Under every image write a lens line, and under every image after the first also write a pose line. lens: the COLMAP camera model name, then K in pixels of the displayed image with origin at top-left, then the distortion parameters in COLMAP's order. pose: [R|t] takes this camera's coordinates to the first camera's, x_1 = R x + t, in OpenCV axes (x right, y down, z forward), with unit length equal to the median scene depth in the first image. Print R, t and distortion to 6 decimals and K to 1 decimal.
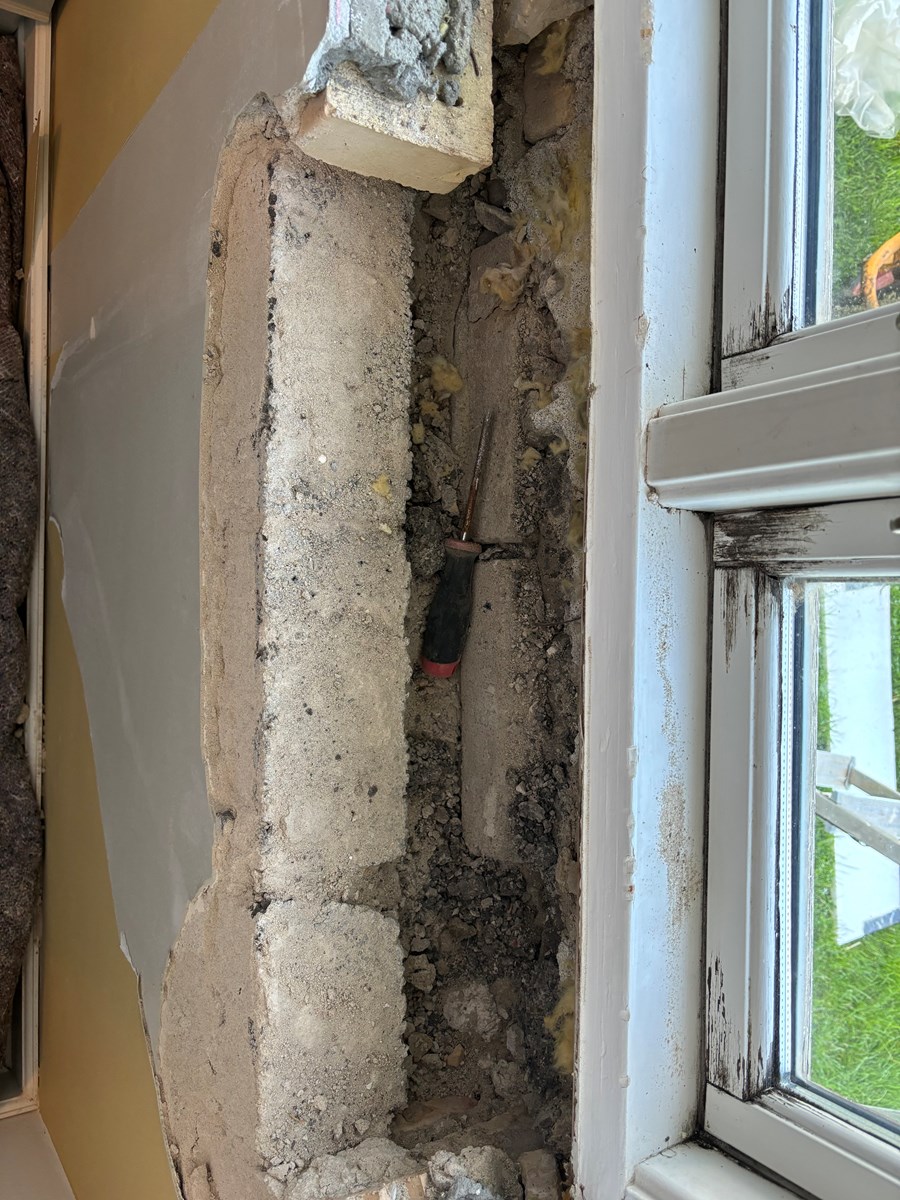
lens RADIAL K [[941.8, 0, 450.3], [0, 941.8, 605.2], [0, 0, 1]] dist [0.079831, -0.135071]
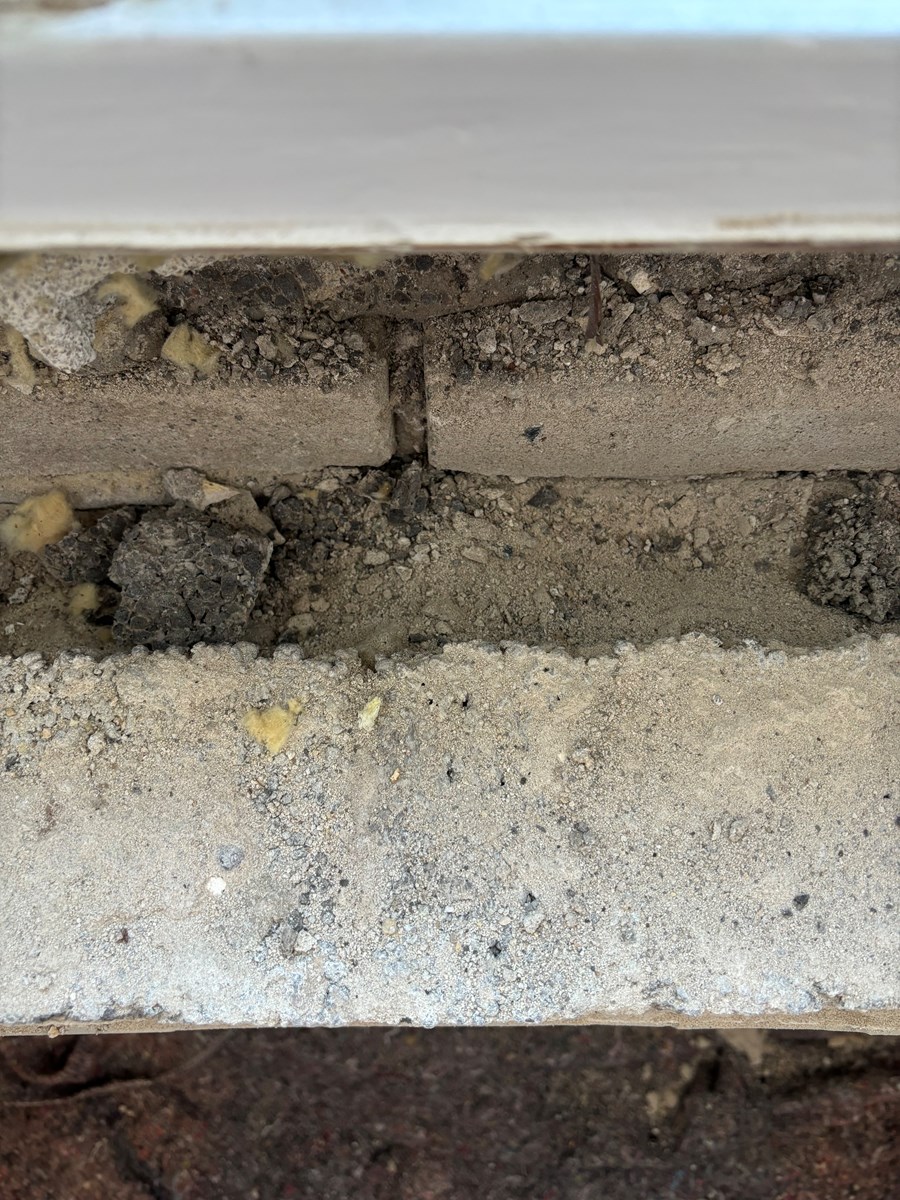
lens RADIAL K [[941.8, 0, 450.3], [0, 941.8, 605.2], [0, 0, 1]] dist [0.079831, -0.135071]
pose [[-0.031133, -0.947748, -0.317497, 0.115607], [0.999439, -0.025606, -0.021568, -0.032887], [0.012311, -0.317991, 0.948014, 0.595427]]
